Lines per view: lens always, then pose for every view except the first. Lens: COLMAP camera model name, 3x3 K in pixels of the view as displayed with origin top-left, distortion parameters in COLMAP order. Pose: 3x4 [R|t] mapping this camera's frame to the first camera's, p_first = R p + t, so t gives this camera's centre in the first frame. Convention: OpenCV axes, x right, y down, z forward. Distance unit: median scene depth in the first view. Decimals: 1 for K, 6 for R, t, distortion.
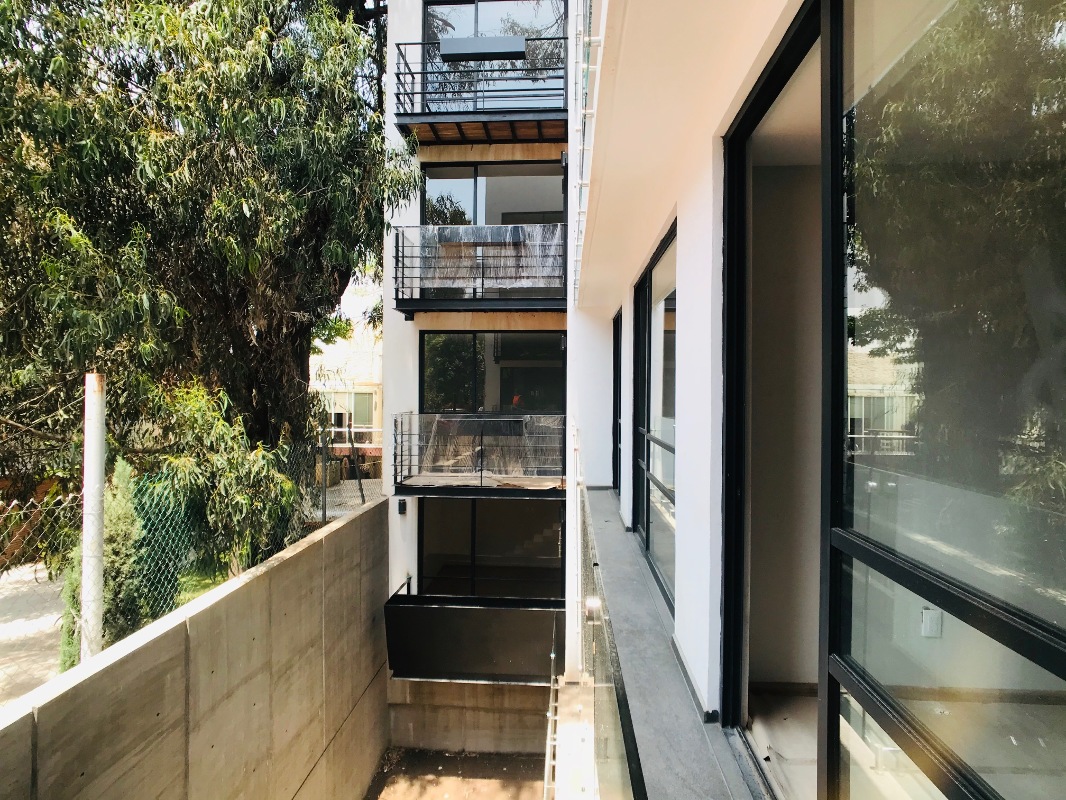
lens RADIAL K [[570.1, 0, 529.5], [0, 570.1, 396.0], [0, 0, 1]] dist [-0.004727, 0.000953]
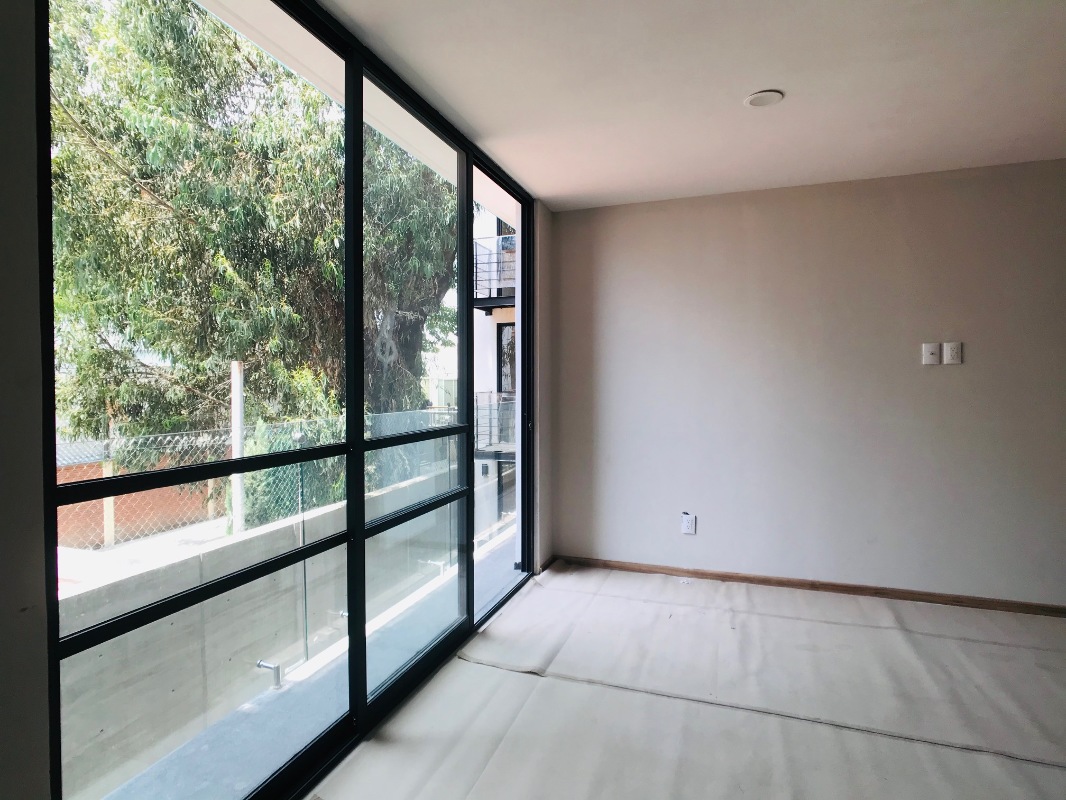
lens RADIAL K [[570.1, 0, 539.2], [0, 570.1, 397.3], [0, 0, 1]] dist [-0.004727, 0.000953]
pose [[0.962179, -0.002178, -0.272411, 0.378701], [0.007390, 0.999809, 0.018109, 0.032578], [0.272319, -0.019437, 0.962011, -0.229188]]
